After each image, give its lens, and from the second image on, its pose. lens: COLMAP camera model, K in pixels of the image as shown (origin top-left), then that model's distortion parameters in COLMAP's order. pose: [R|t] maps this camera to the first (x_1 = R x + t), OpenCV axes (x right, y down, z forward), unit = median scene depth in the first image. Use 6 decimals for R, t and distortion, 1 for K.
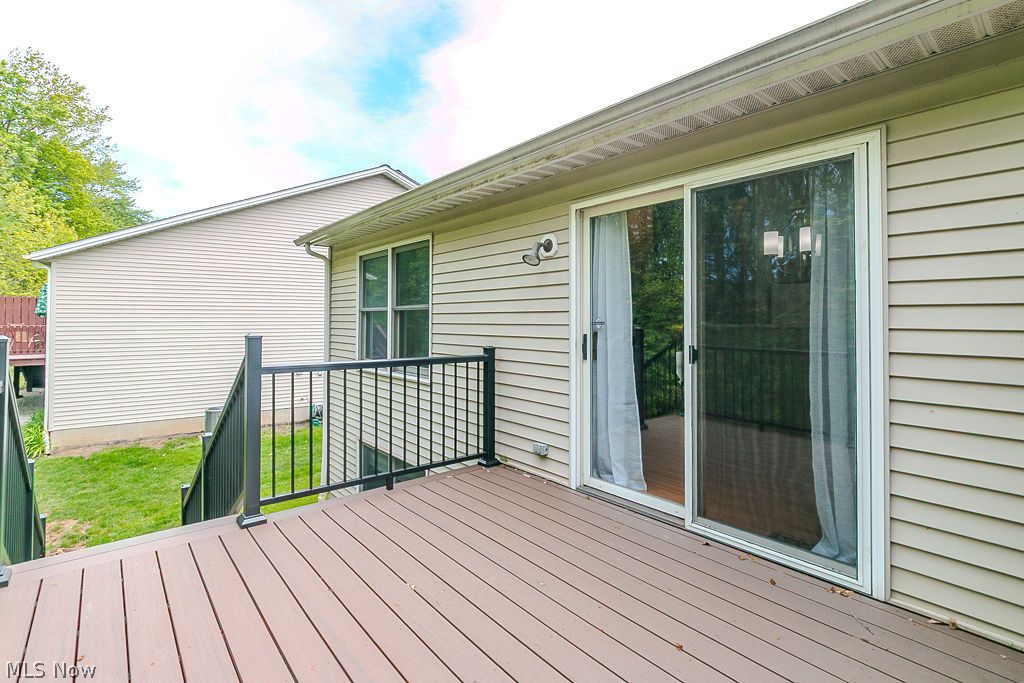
lens RADIAL K [[479.3, 0, 520.5], [0, 479.3, 318.7], [0, 0, 1]] dist [-0.000971, -0.000210]
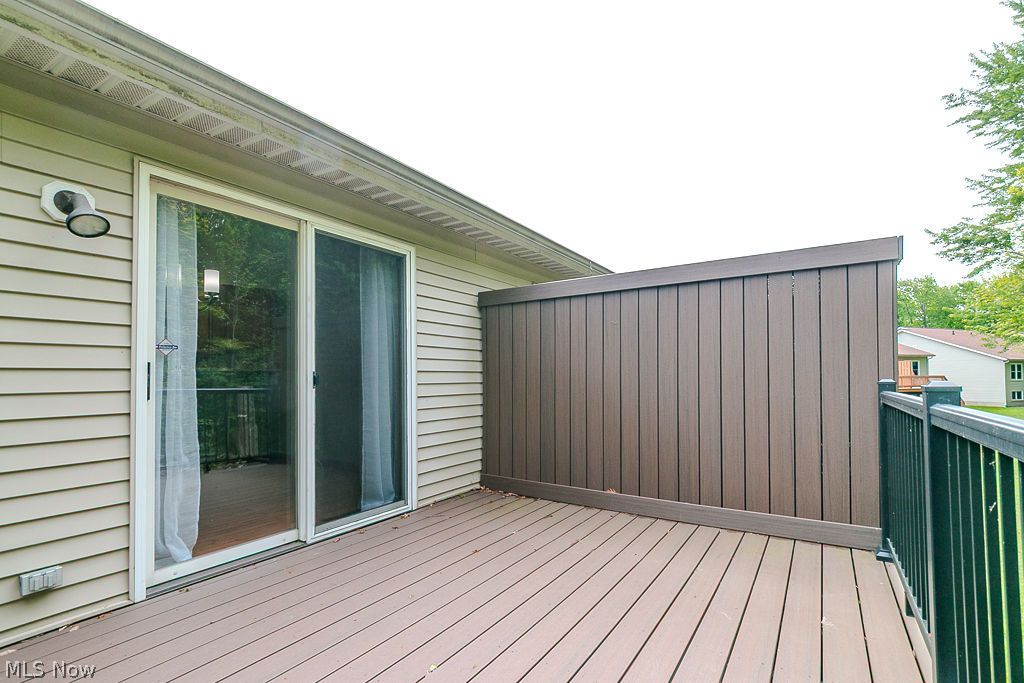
lens RADIAL K [[481.7, 0, 510.0], [0, 481.7, 365.5], [0, 0, 1]] dist [0.001366, 0.000167]
pose [[-0.278973, 0.011995, 0.960224, -0.751473], [-0.007030, 0.999870, -0.014533, 0.049290], [-0.960273, -0.010805, -0.278852, 0.804316]]
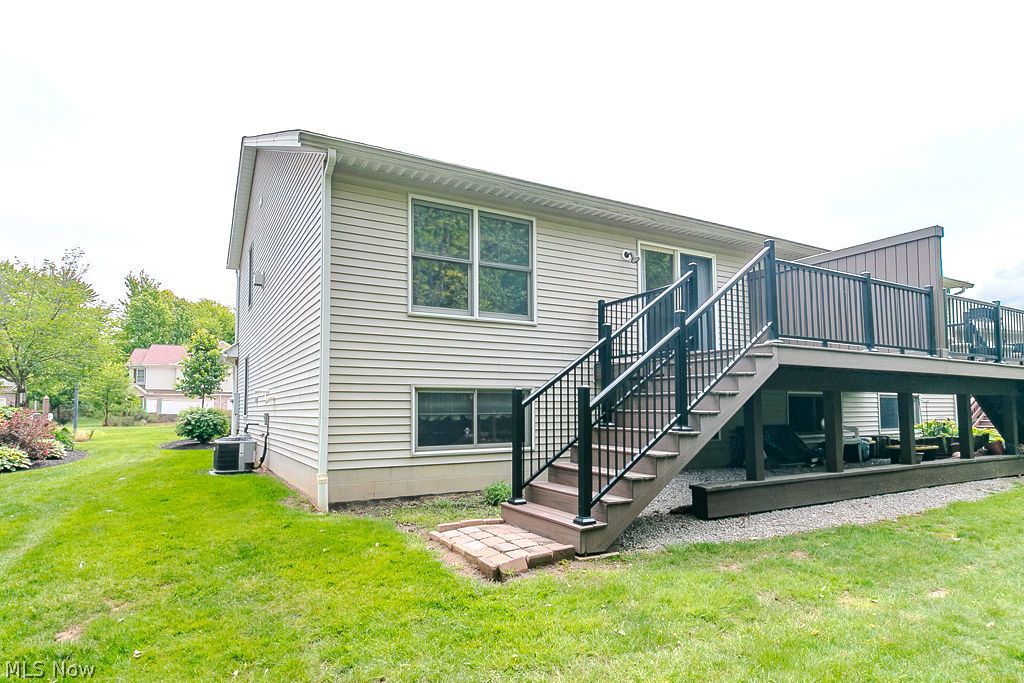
lens RADIAL K [[481.7, 0, 510.0], [0, 481.7, 365.5], [0, 0, 1]] dist [0.001366, 0.000167]
pose [[0.242676, 0.028586, 0.969686, -2.603442], [-0.017751, 0.999529, -0.025023, 0.493778], [-0.969945, -0.011140, 0.243070, 1.189927]]
